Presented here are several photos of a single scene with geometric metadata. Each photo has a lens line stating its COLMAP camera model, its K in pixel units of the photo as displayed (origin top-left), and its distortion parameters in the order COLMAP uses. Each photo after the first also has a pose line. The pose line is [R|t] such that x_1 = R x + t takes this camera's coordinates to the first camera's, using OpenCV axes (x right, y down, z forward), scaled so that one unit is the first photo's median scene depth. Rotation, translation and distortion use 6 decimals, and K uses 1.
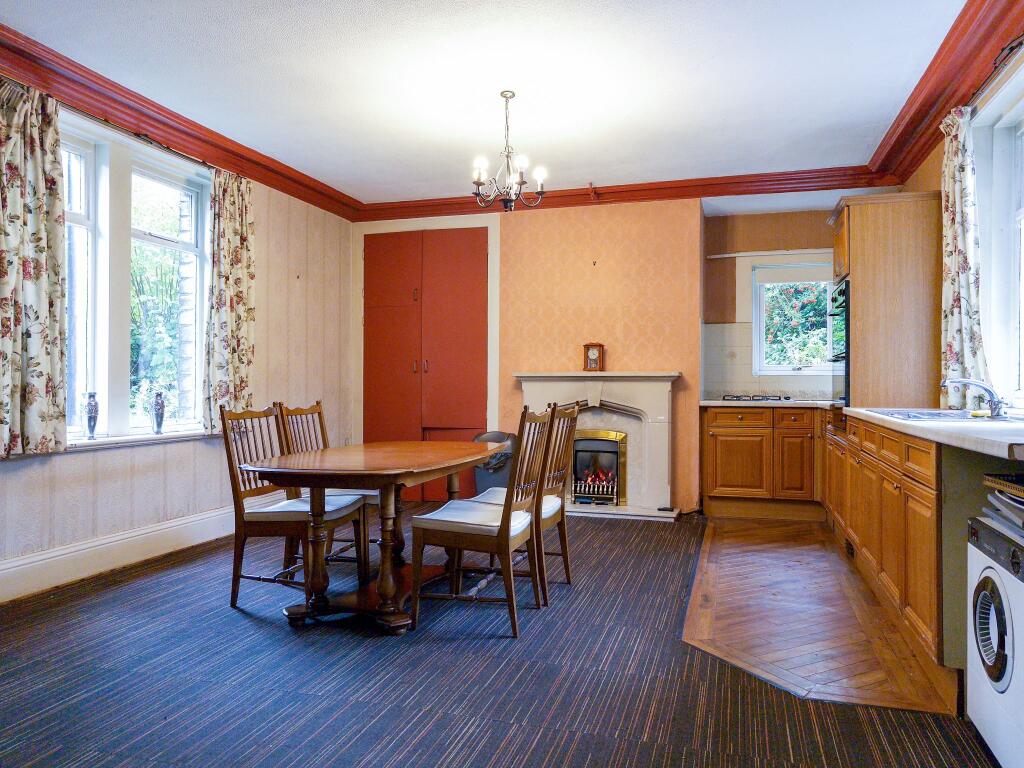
lens RADIAL K [[728.1, 0, 513.7], [0, 728.1, 380.9], [0, 0, 1]] dist [-0.002155, 0.012638]
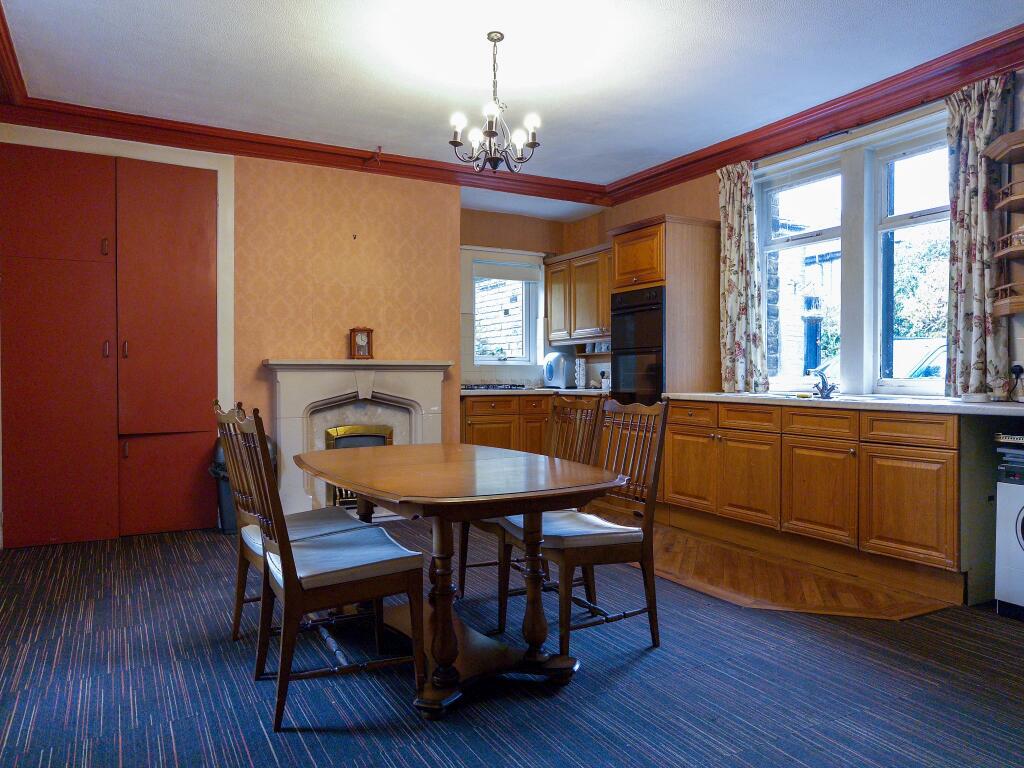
lens RADIAL K [[728.1, 0, 511.8], [0, 728.1, 385.9], [0, 0, 1]] dist [-0.002155, 0.012638]
pose [[0.699804, -0.012806, 0.714220, -0.401503], [-0.001824, 0.999804, 0.019715, 0.001554], [-0.714332, -0.015100, 0.699644, 0.248908]]
